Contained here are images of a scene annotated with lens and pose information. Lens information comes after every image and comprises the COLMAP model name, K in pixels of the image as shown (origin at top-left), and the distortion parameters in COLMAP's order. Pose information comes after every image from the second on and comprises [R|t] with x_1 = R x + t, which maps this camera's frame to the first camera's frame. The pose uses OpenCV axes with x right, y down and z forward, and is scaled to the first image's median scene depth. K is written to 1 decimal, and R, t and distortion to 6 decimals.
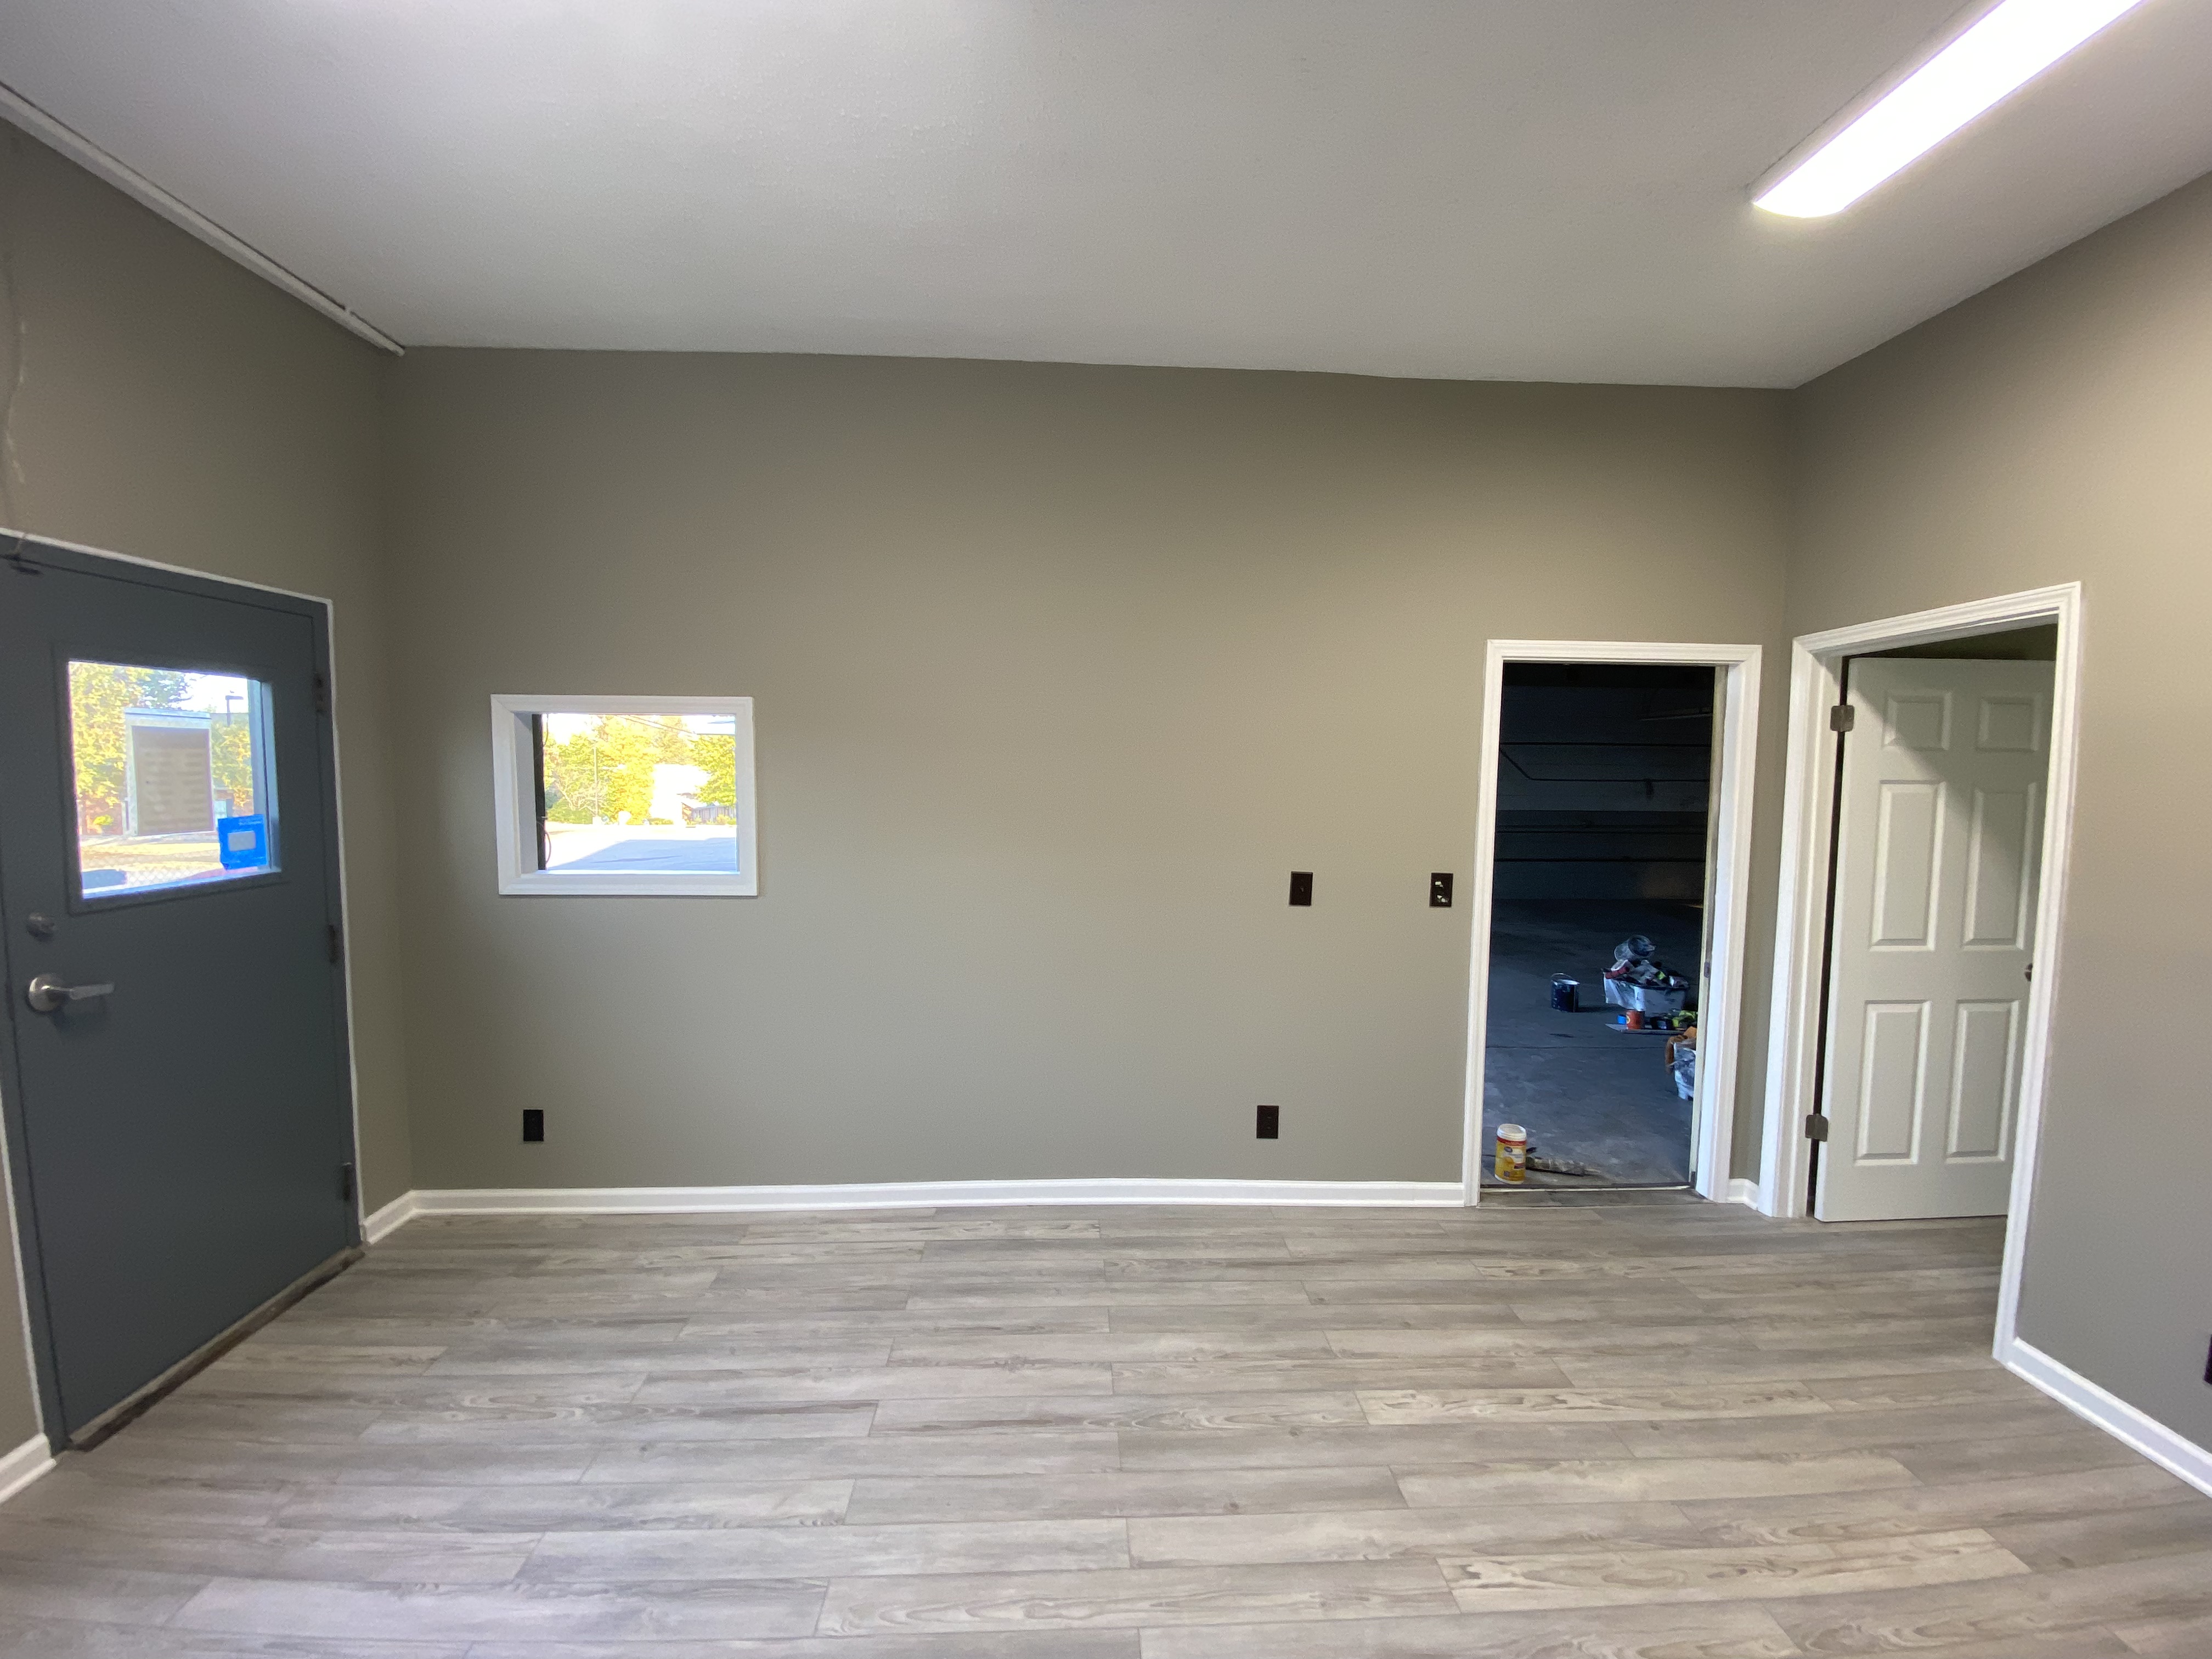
lens RADIAL K [[903.5, 0, 1101.3], [0, 903.5, 827.5], [0, 0, 1]] dist [0.022856, -0.021047]
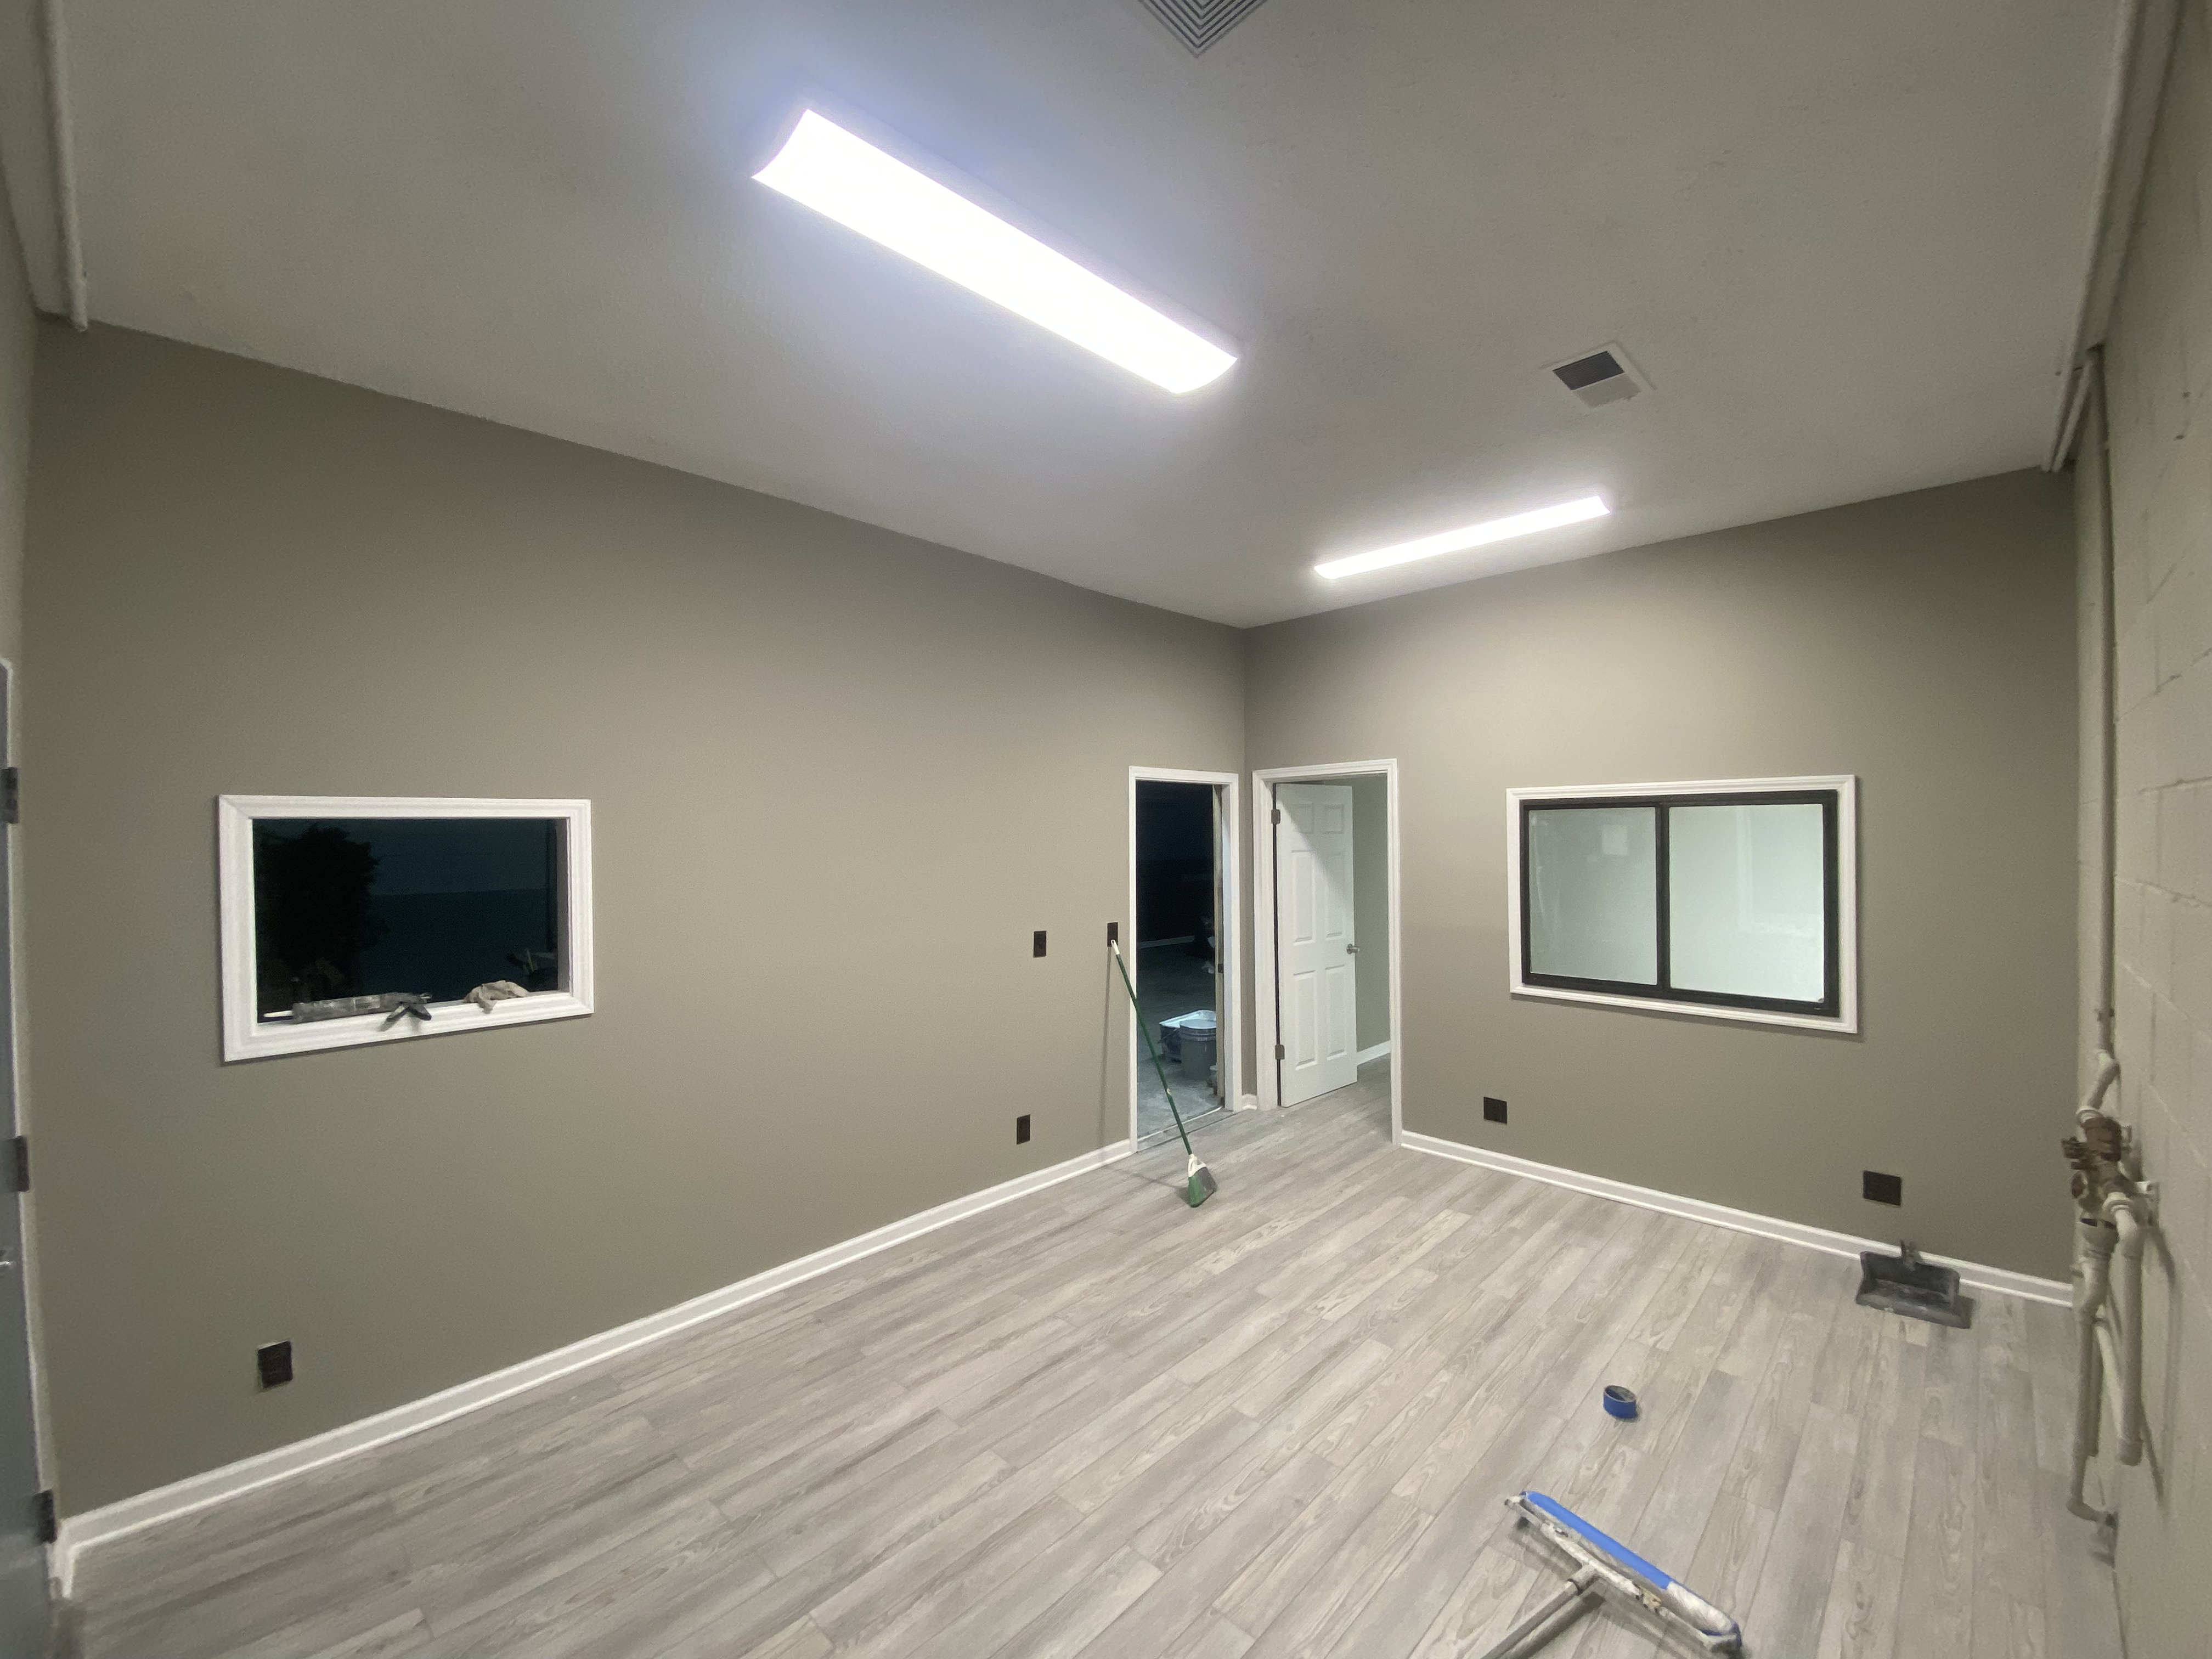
lens RADIAL K [[903.5, 0, 1101.3], [0, 903.5, 827.5], [0, 0, 1]] dist [0.022856, -0.021047]
pose [[0.725672, -0.013503, 0.687909, -0.836530], [0.059919, 0.997249, -0.043633, -0.055312], [-0.685427, 0.072882, 0.724485, -0.055822]]
